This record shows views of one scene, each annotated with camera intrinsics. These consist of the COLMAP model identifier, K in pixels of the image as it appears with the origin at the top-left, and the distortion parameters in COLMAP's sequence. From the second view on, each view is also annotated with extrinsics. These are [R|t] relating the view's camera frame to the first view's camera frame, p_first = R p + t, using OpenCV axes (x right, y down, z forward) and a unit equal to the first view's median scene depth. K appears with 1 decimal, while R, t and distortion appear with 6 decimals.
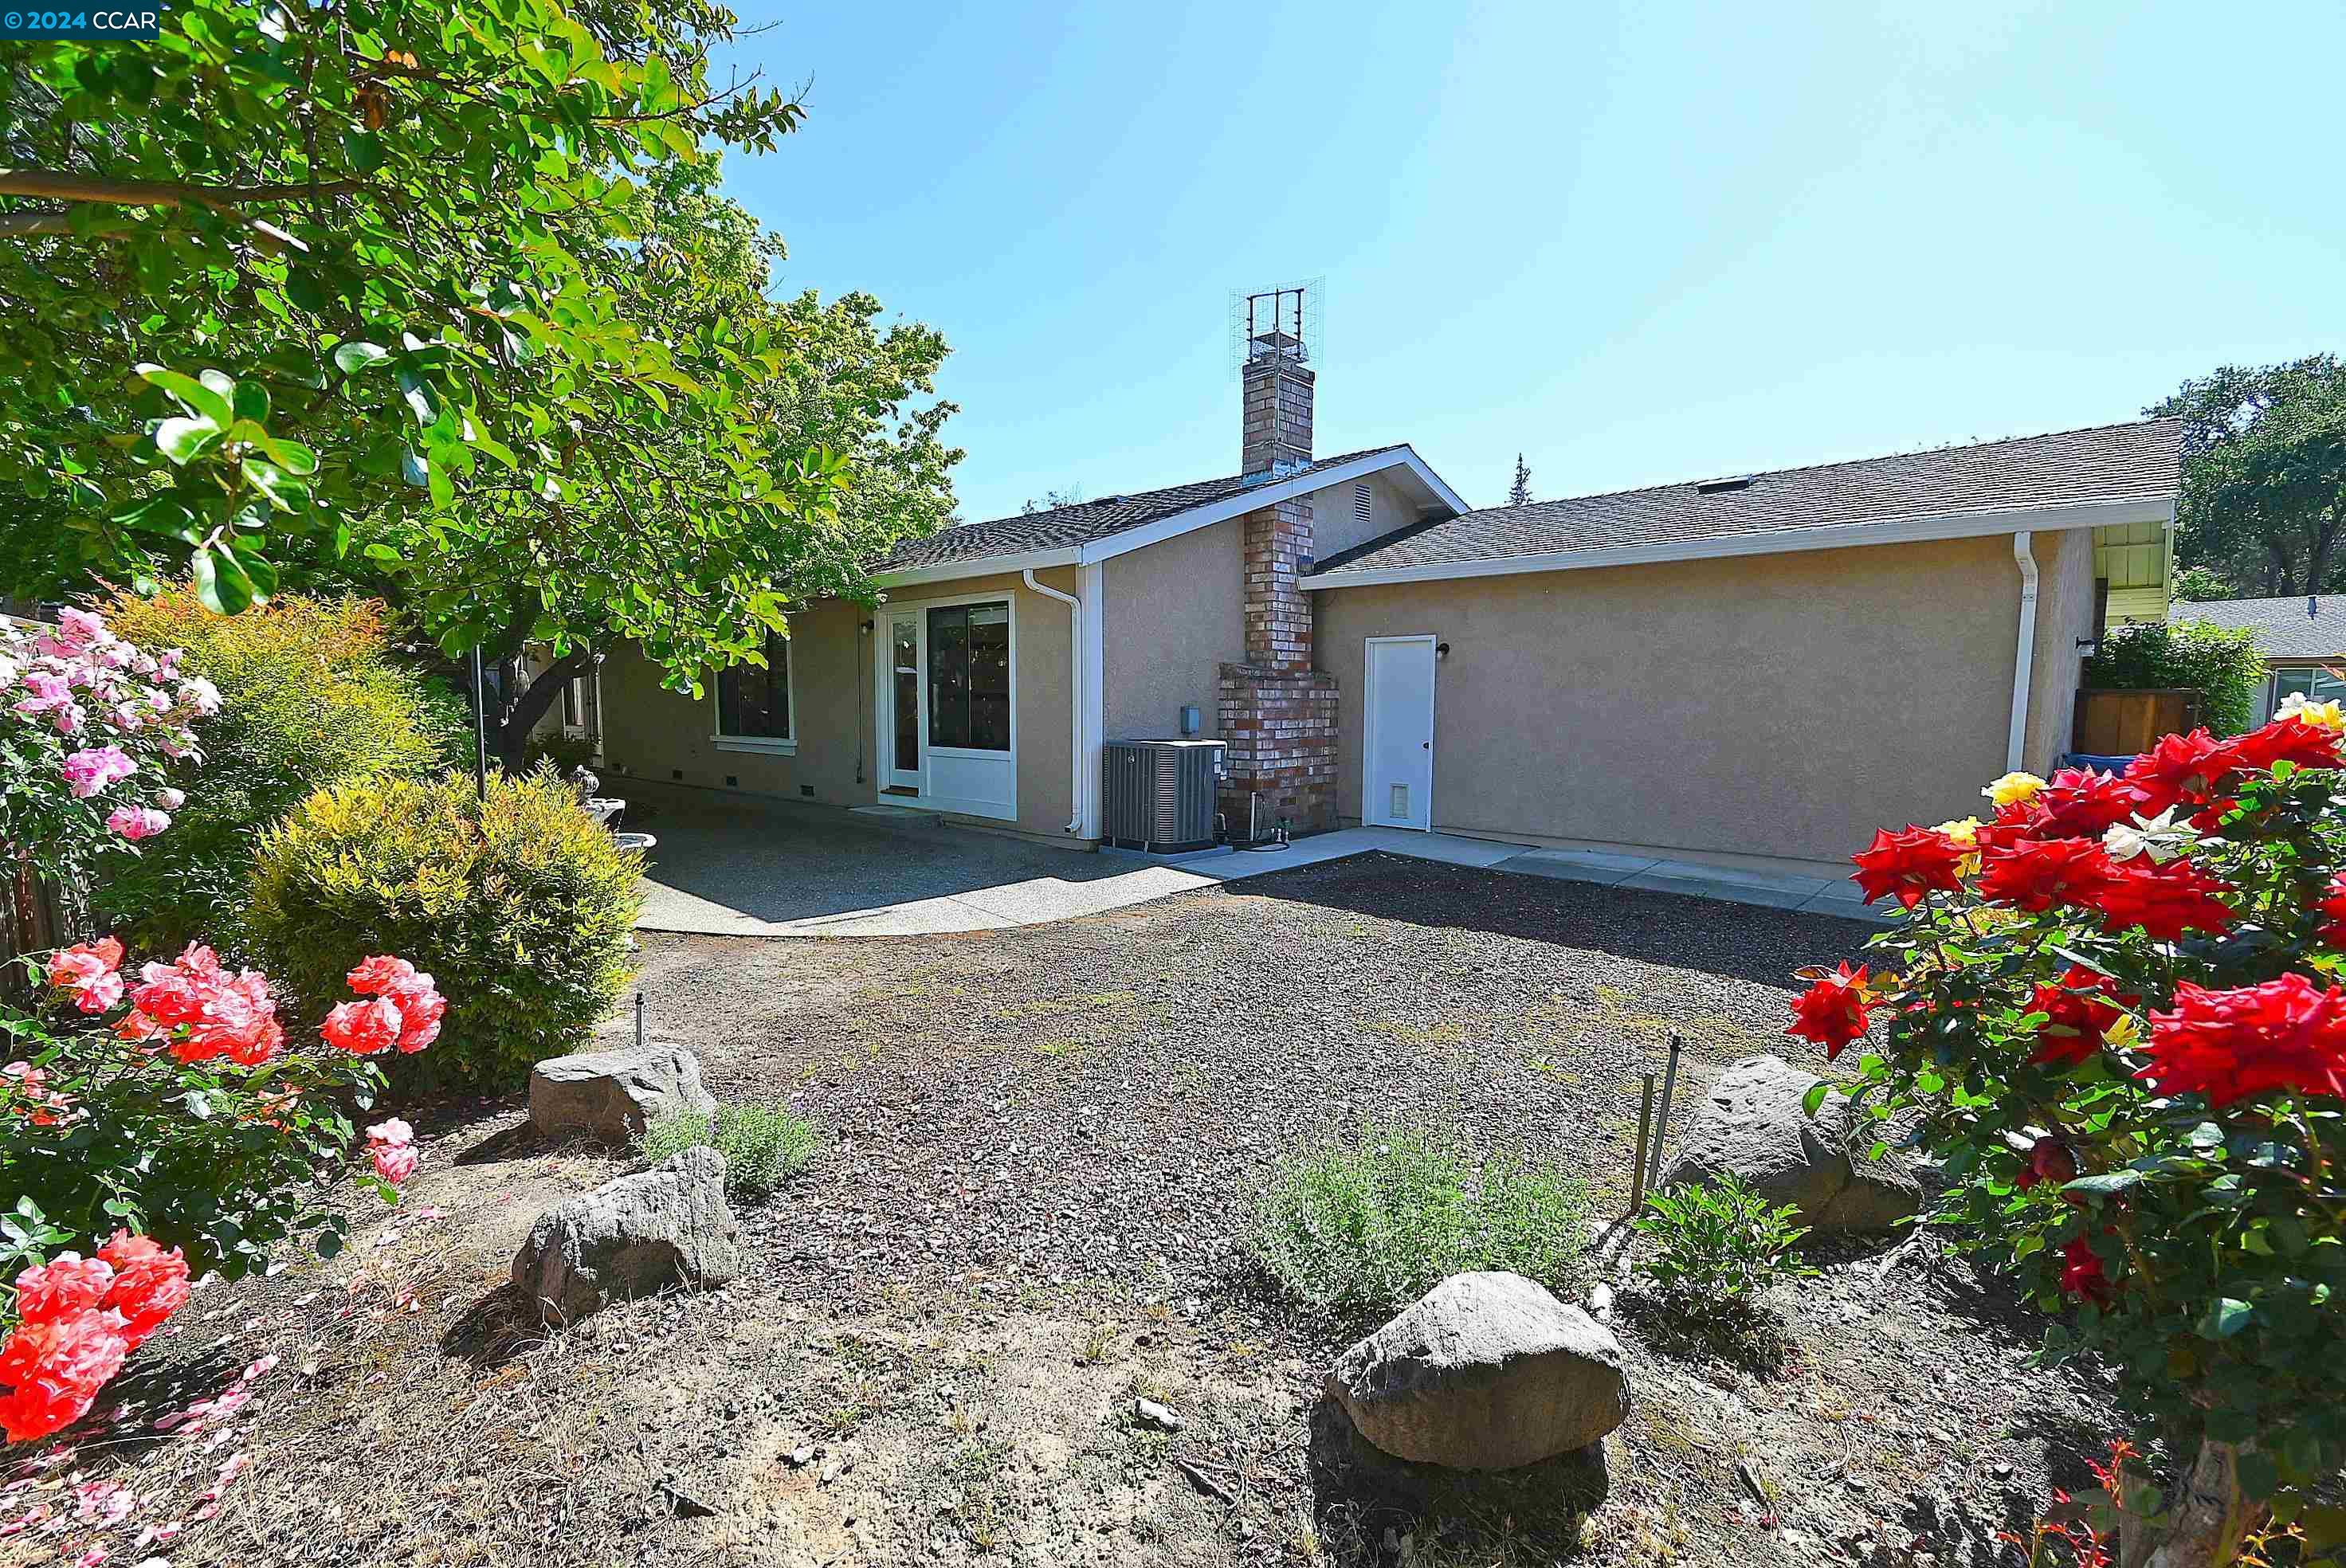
lens RADIAL K [[1043.8, 0, 1157.8], [0, 1043.8, 806.8], [0, 0, 1]] dist [0.000501, -0.000320]
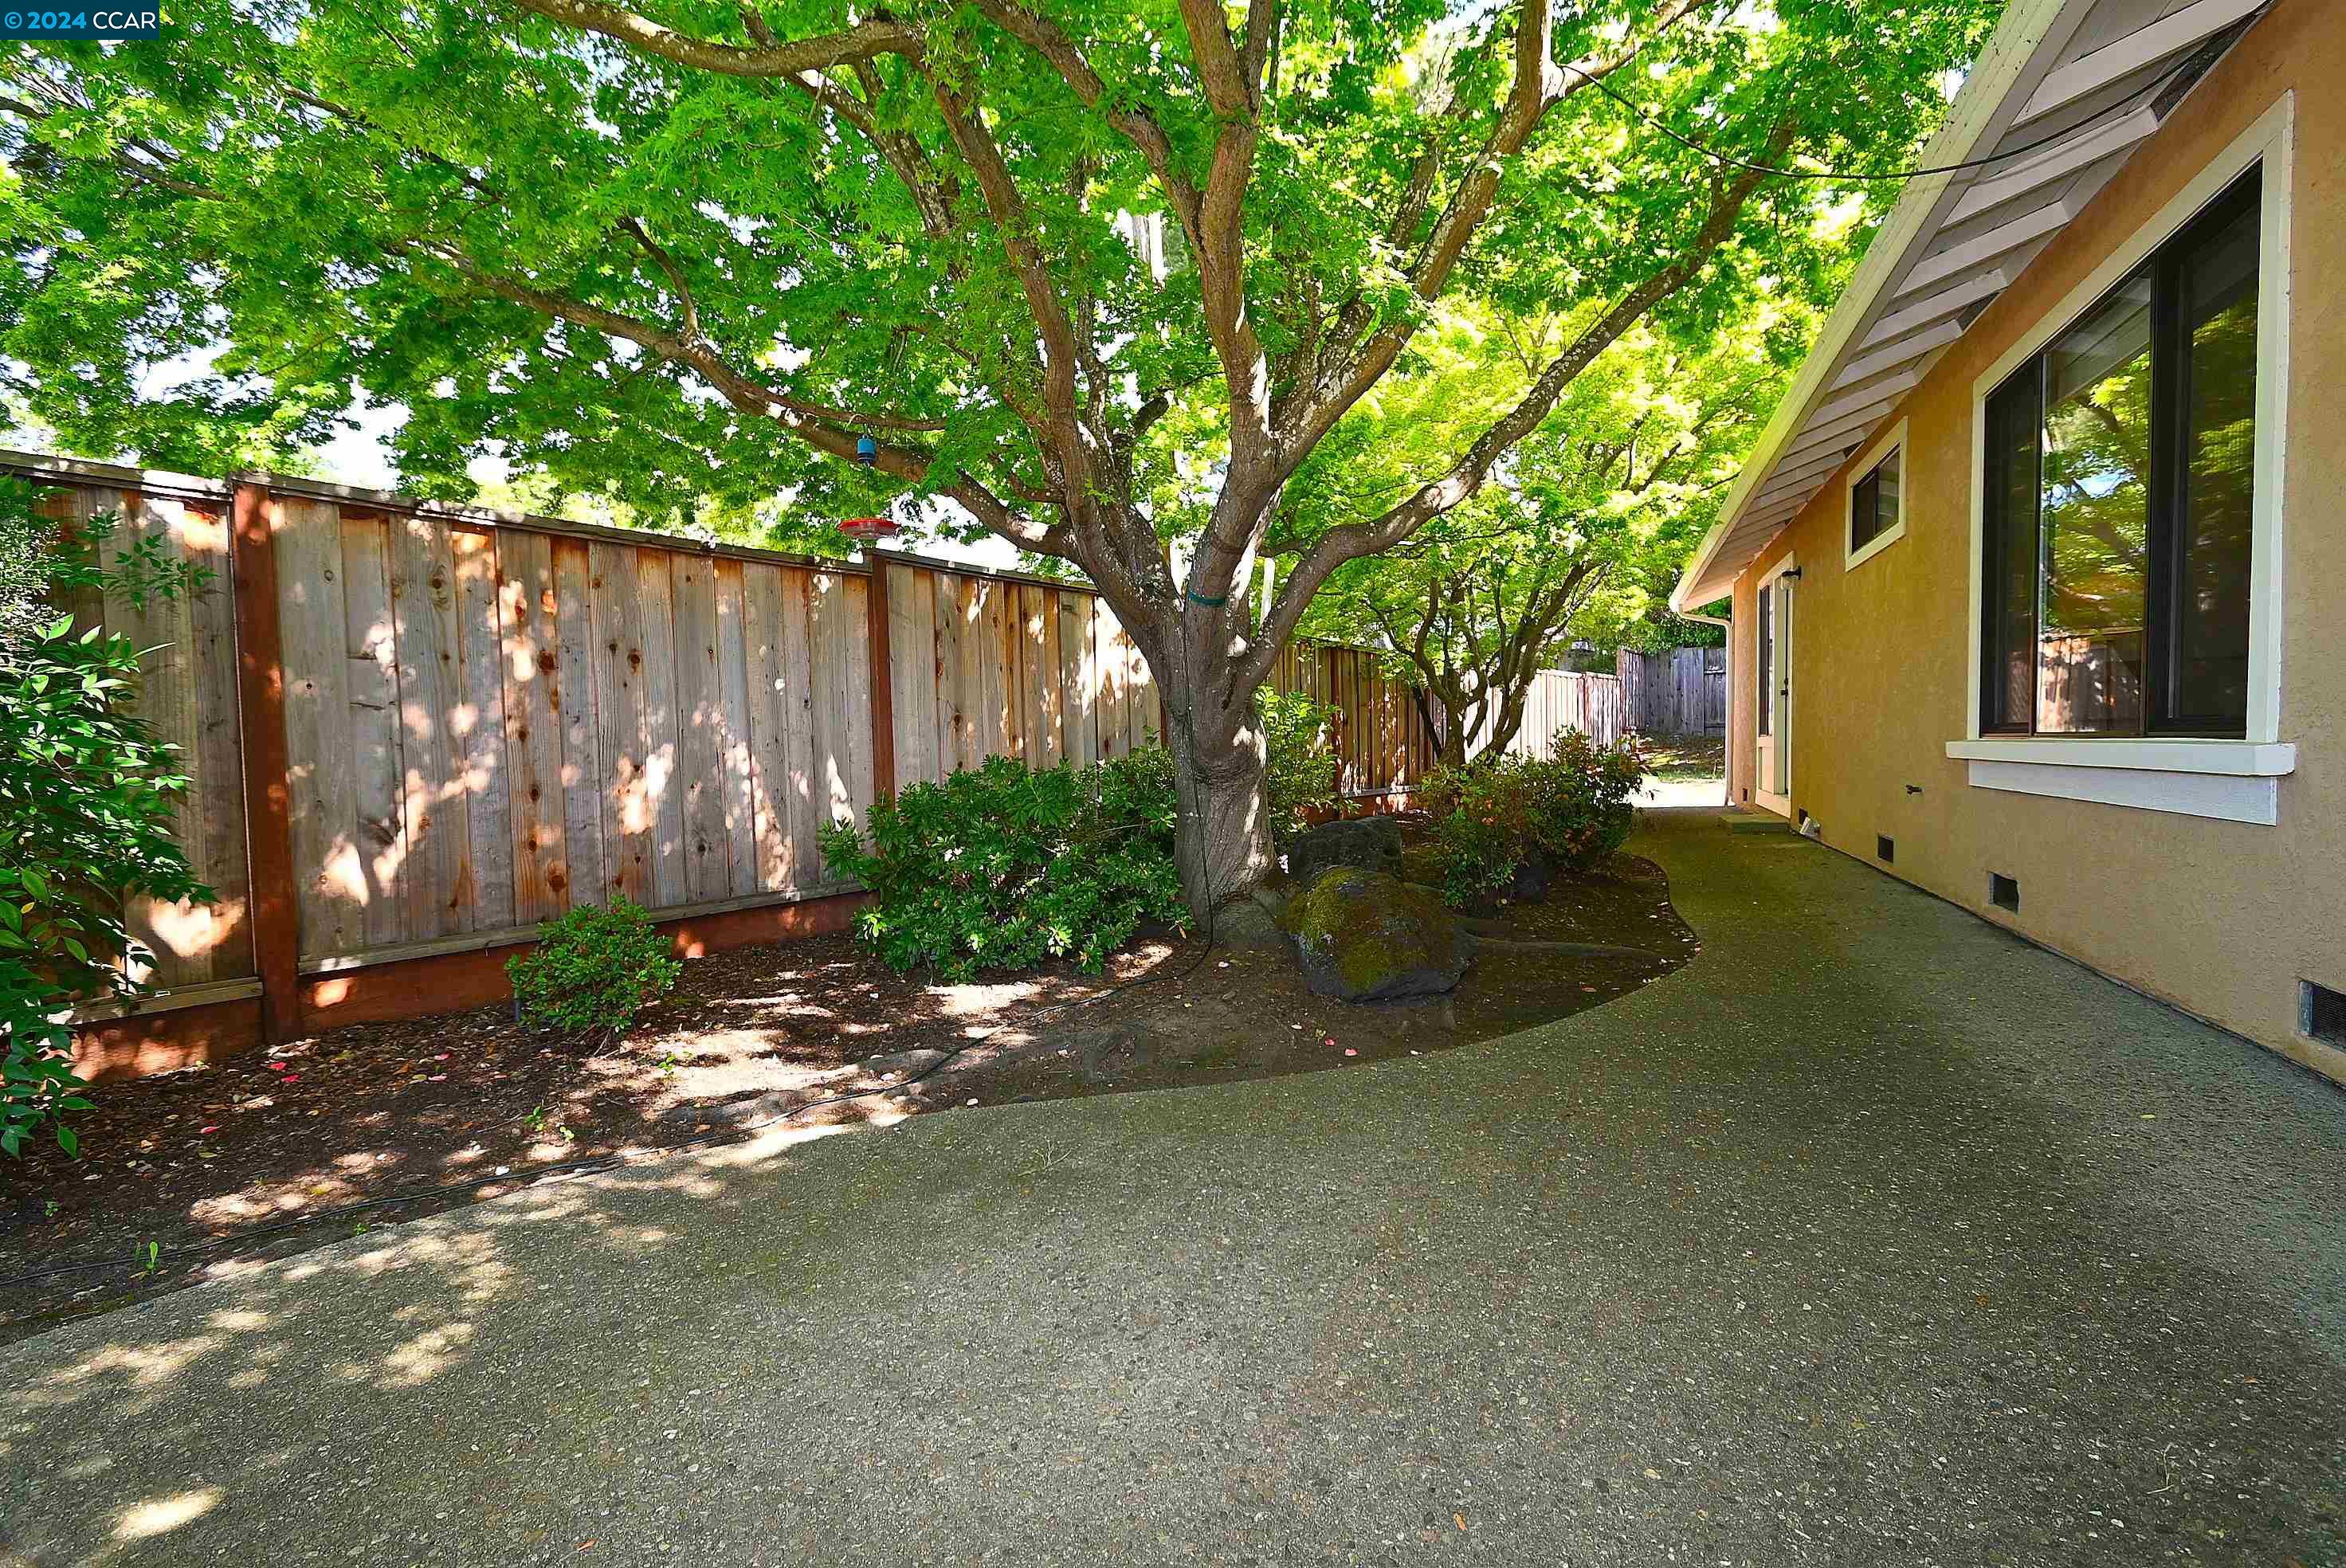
lens RADIAL K [[1043.8, 0, 1157.8], [0, 1043.8, 806.8], [0, 0, 1]] dist [0.000501, -0.000320]
pose [[0.371279, 0.036856, -0.927790, -0.326891], [-0.064755, 0.997807, 0.013724, -0.054492], [0.926261, 0.054984, 0.372851, 0.974602]]
